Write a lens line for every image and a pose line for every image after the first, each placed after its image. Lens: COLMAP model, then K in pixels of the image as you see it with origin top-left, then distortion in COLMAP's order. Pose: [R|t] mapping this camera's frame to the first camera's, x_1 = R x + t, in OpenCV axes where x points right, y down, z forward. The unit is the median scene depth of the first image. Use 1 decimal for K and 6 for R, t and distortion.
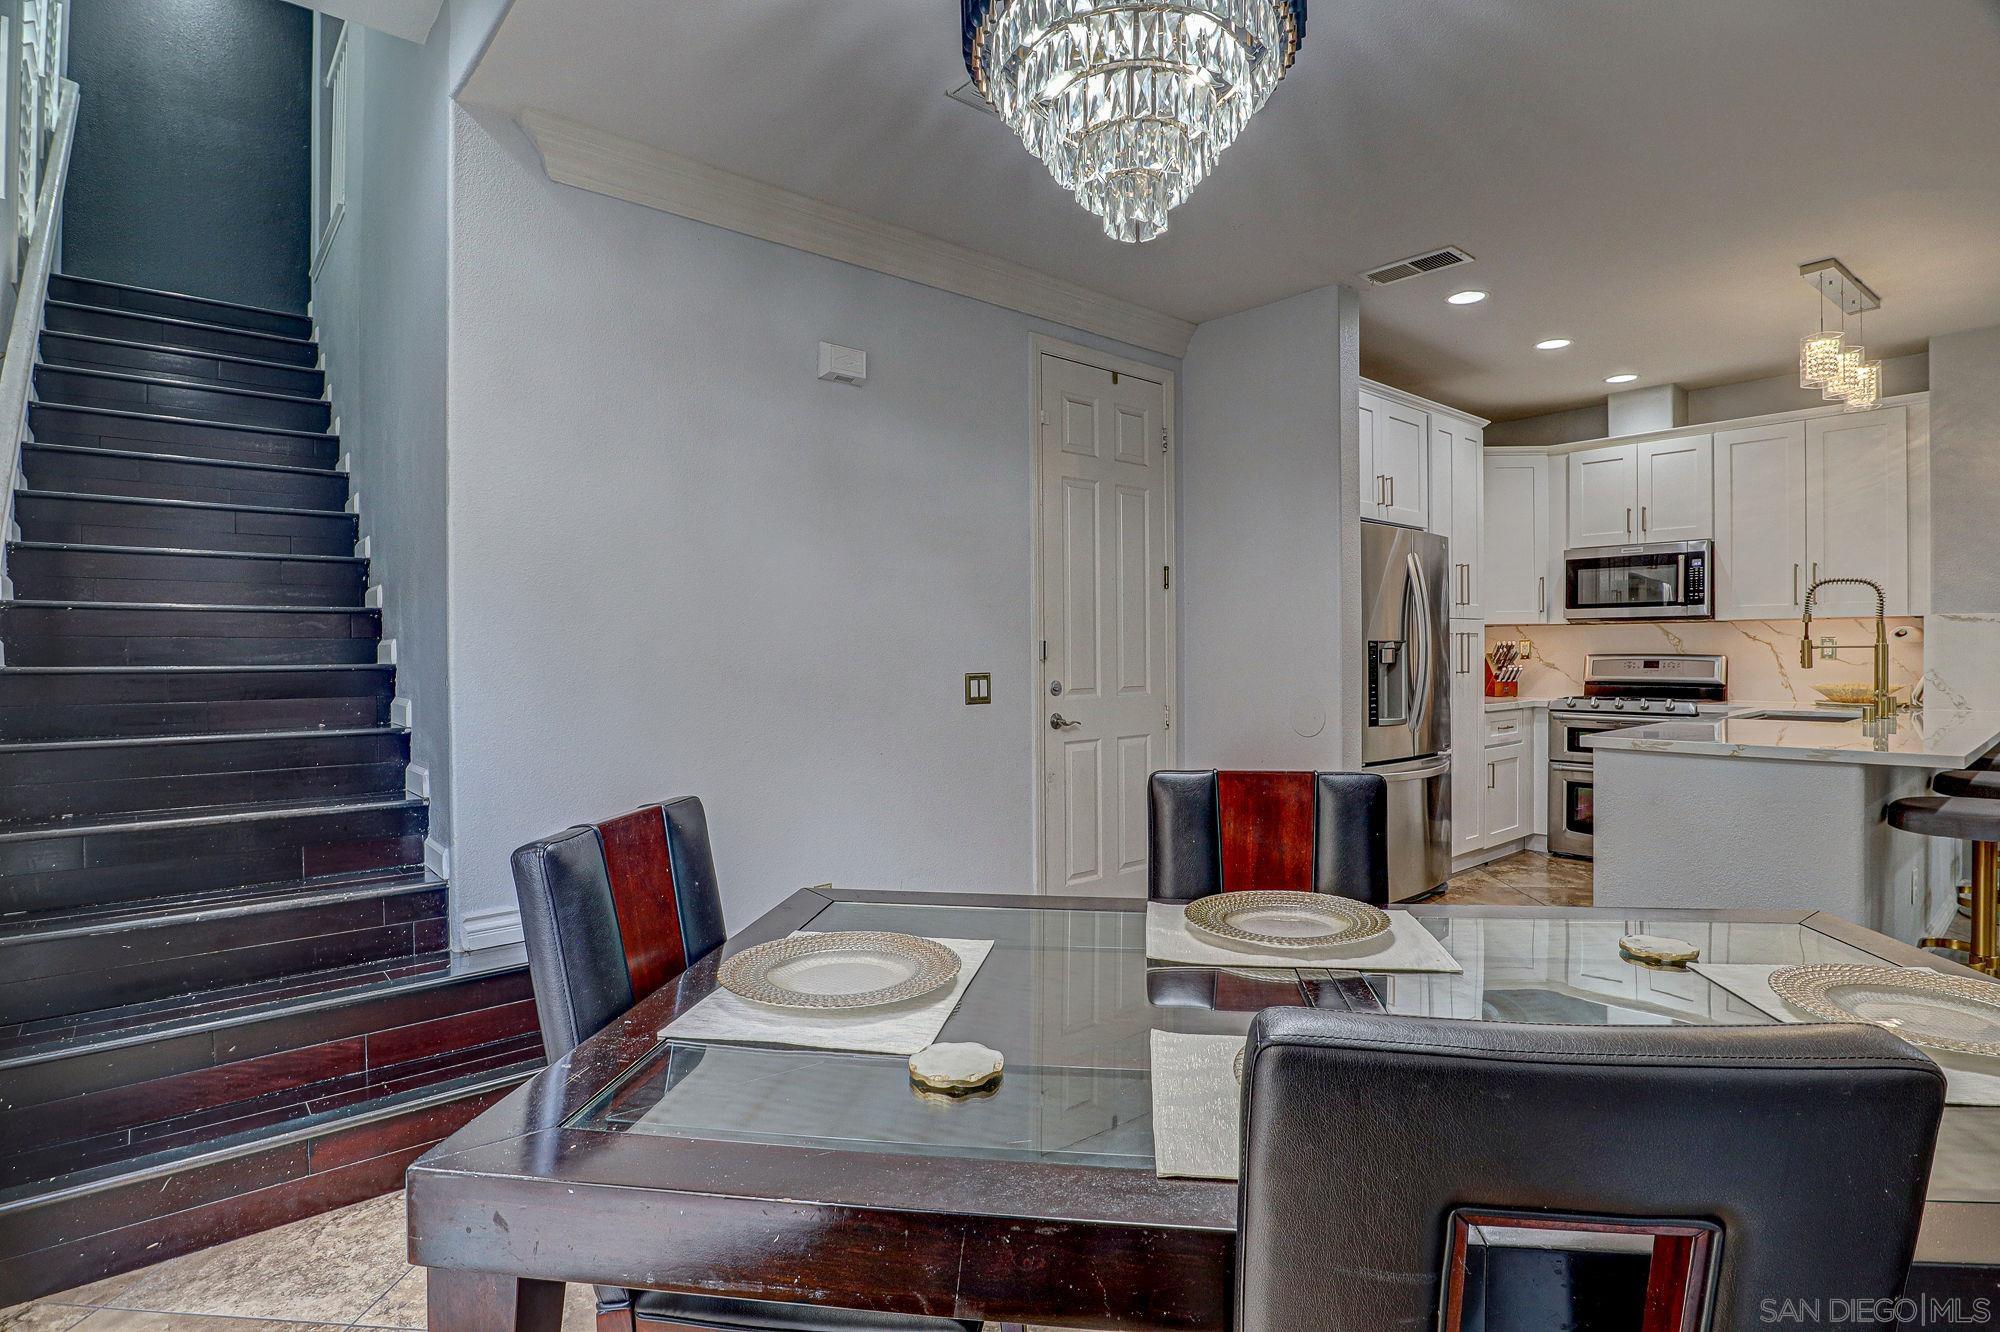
lens RADIAL K [[970.0, 0, 1051.3], [0, 970.0, 664.4], [0, 0, 1]] dist [-0.026802, 0.003525]
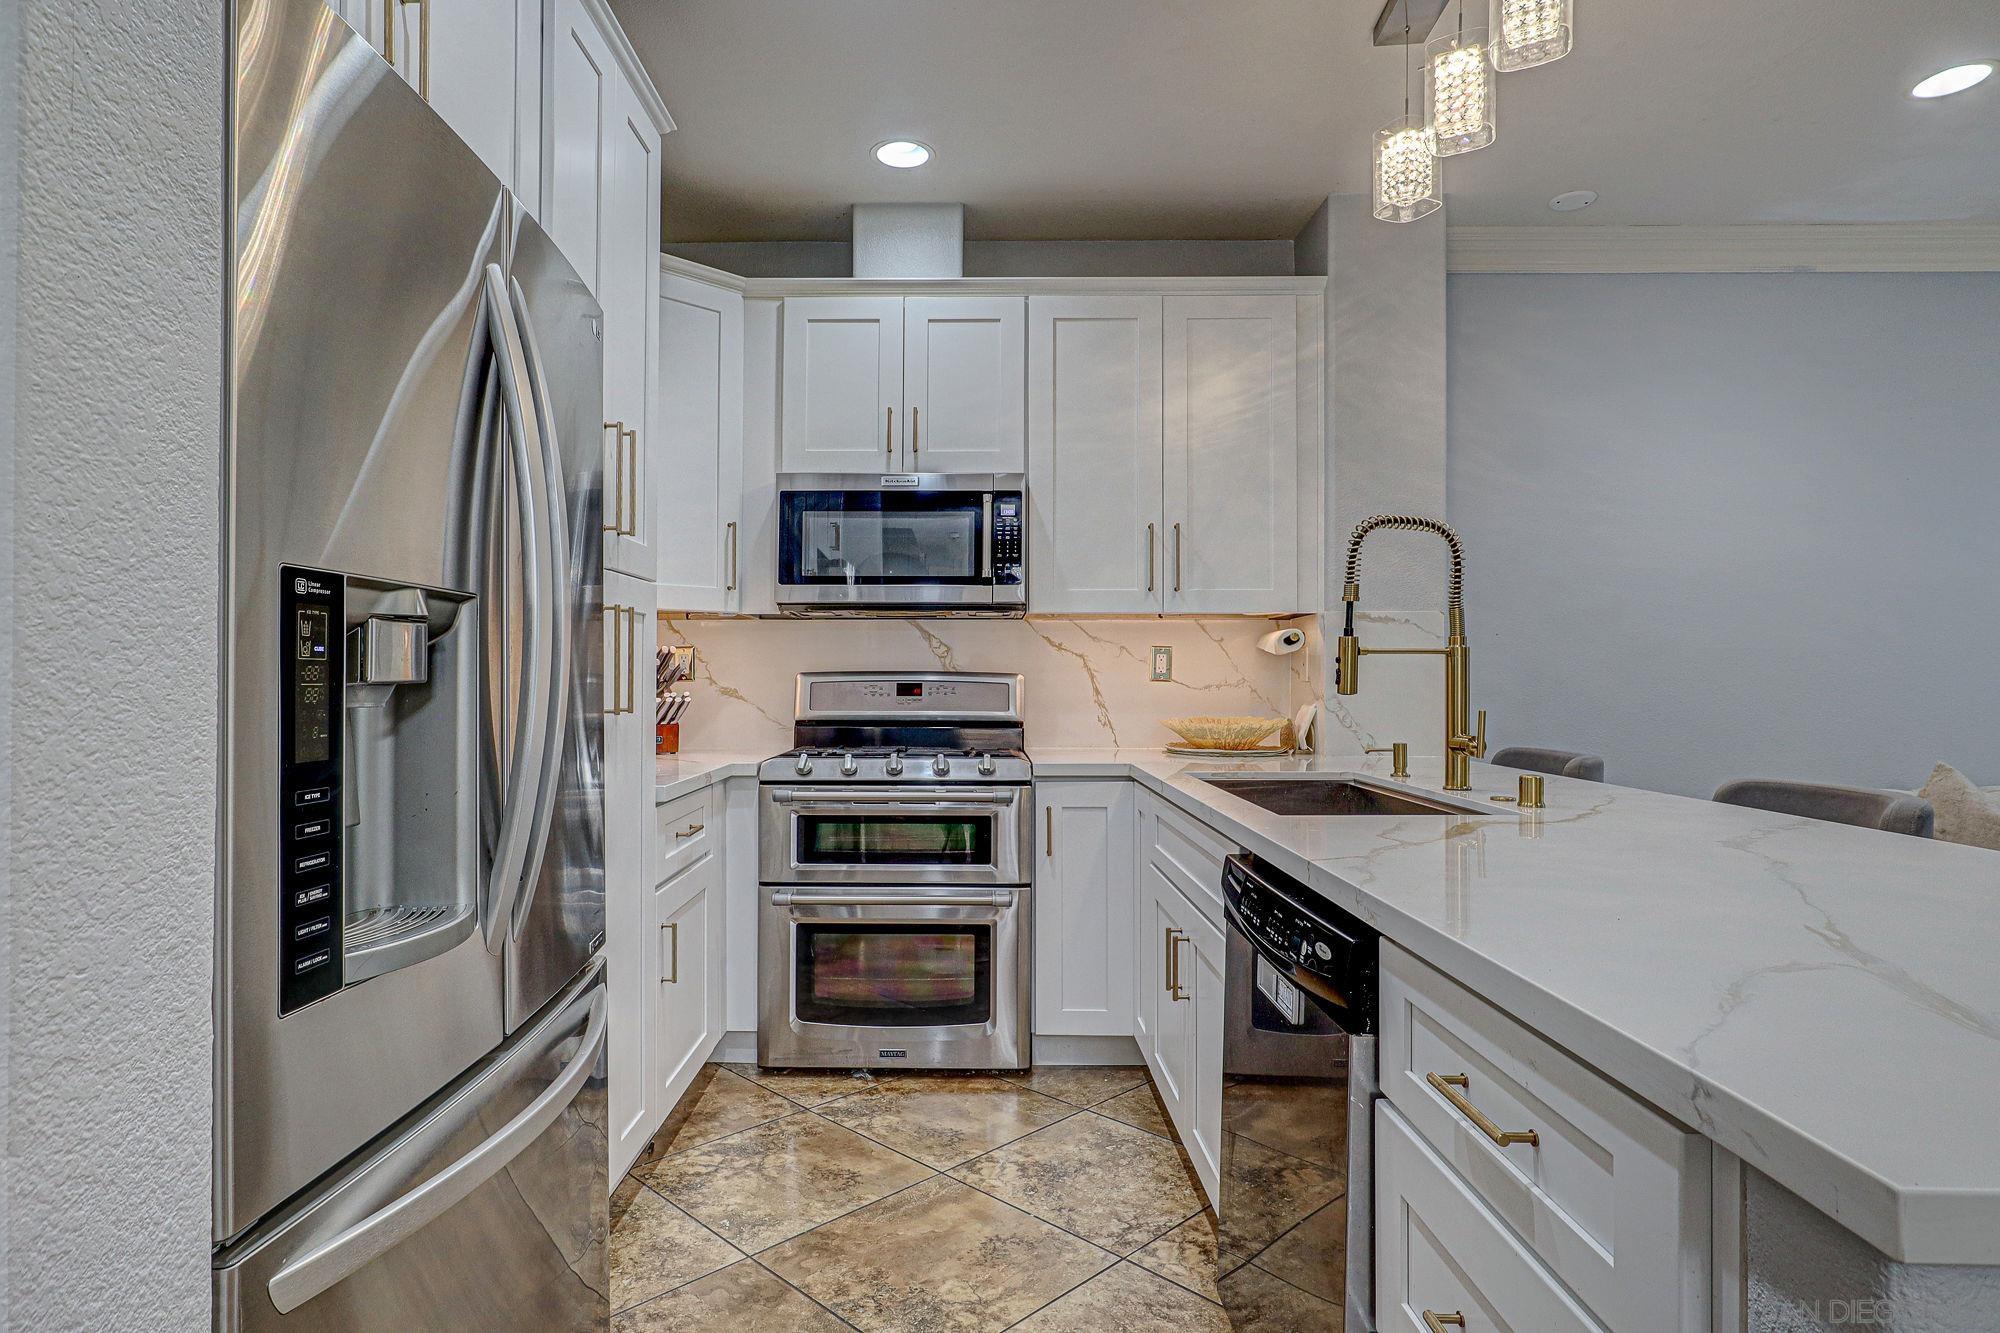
lens RADIAL K [[970.0, 0, 981.3], [0, 970.0, 660.7], [0, 0, 1]] dist [-0.026802, 0.003525]
pose [[0.646759, 0.020433, 0.762420, 0.222465], [0.005600, 0.999487, -0.031538, 0.001204], [-0.762674, 0.024667, 0.646313, 0.628143]]
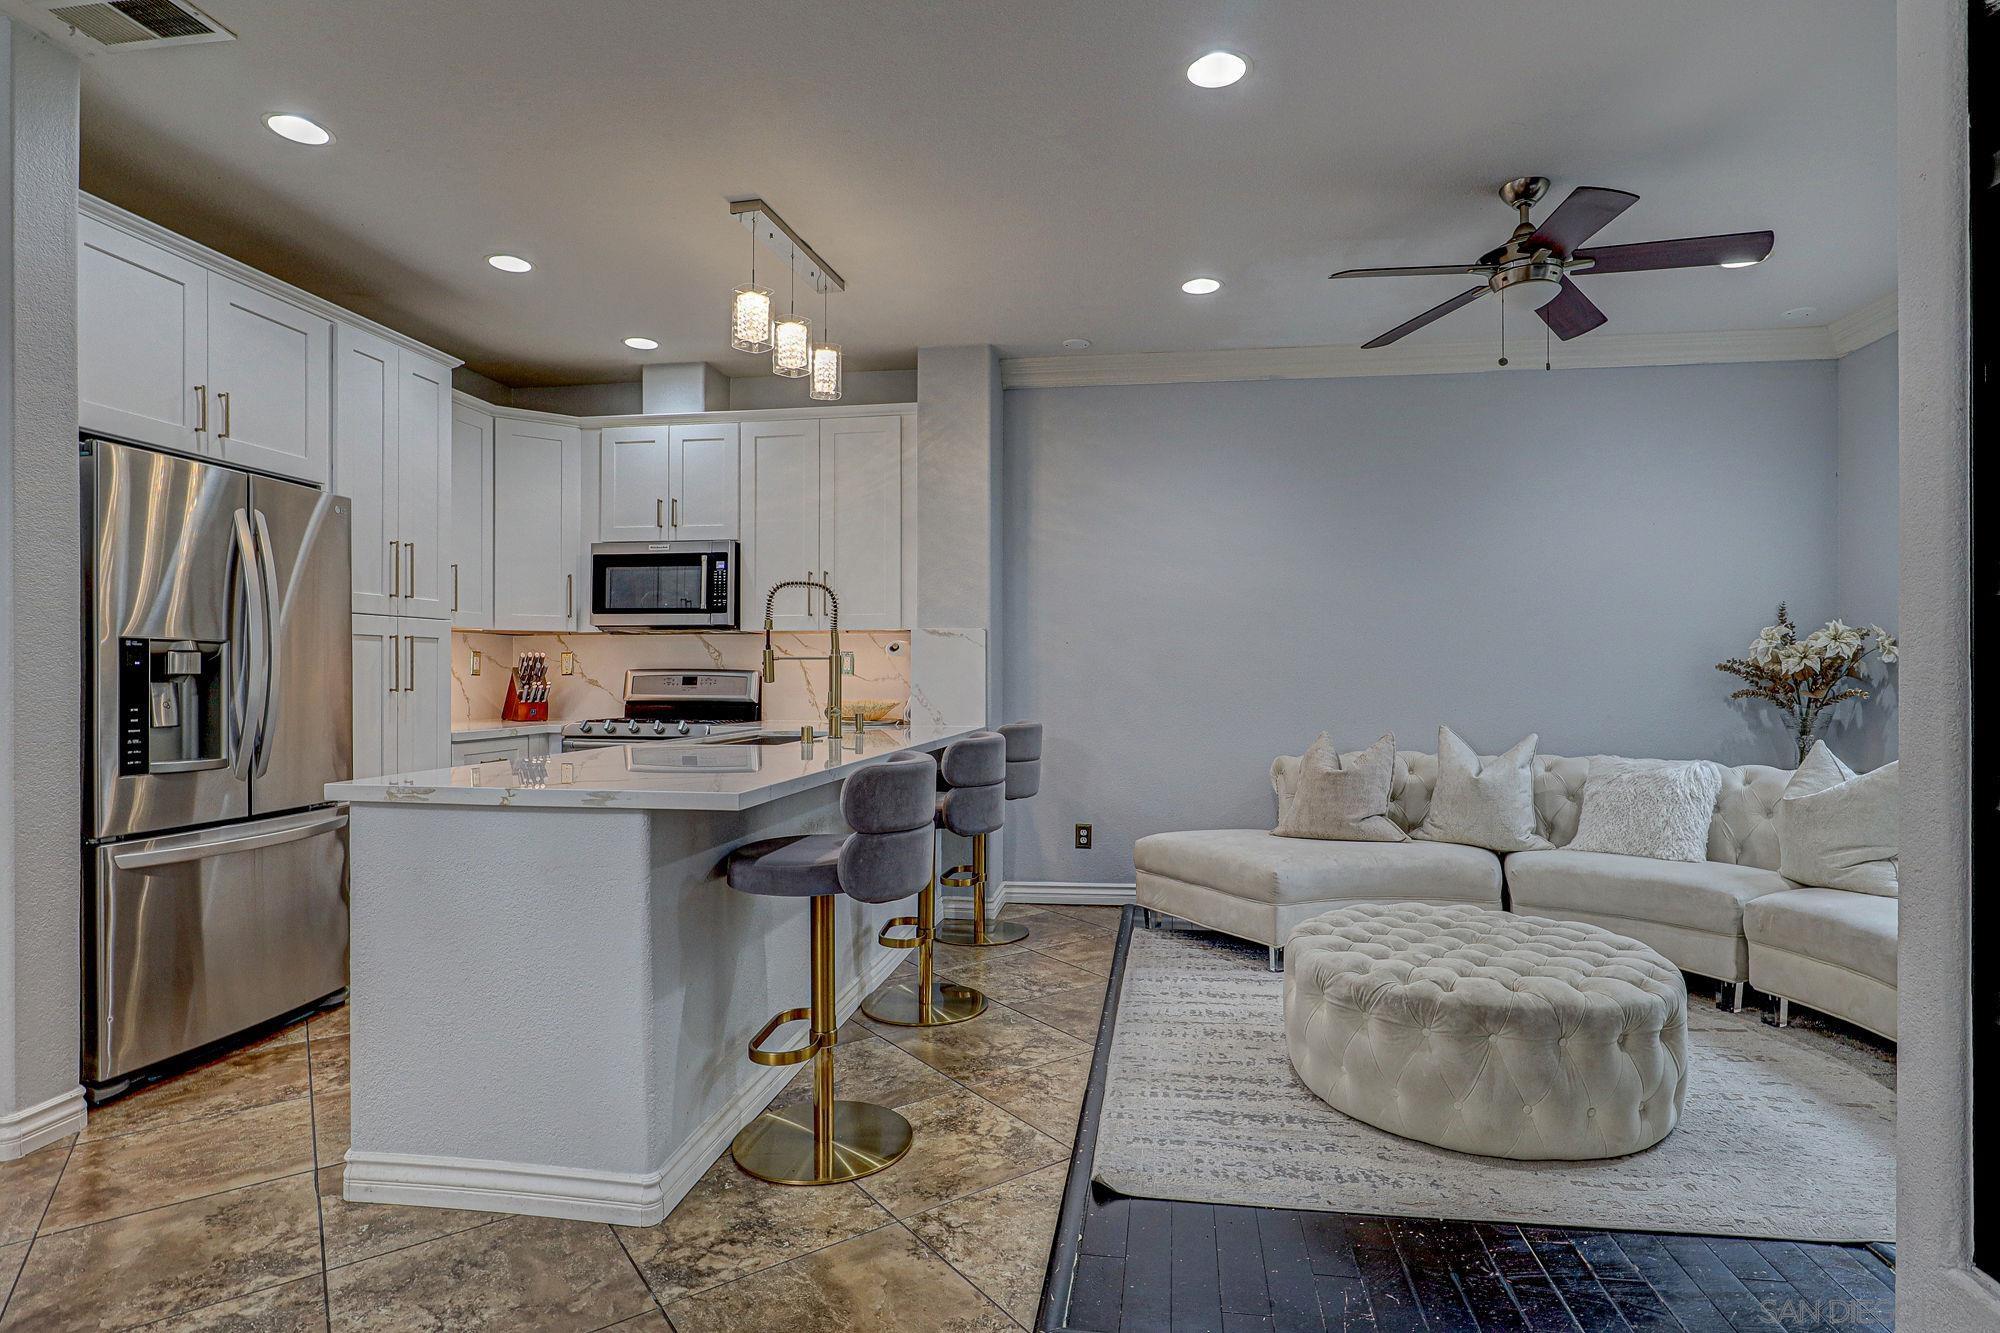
lens RADIAL K [[970.0, 0, 1020.1], [0, 970.0, 673.3], [0, 0, 1]] dist [-0.026802, 0.003525]
pose [[0.774219, 0.008533, 0.632861, 0.318521], [0.001321, 0.999885, -0.015098, 0.007161], [-0.632917, 0.012525, 0.774118, 0.134035]]
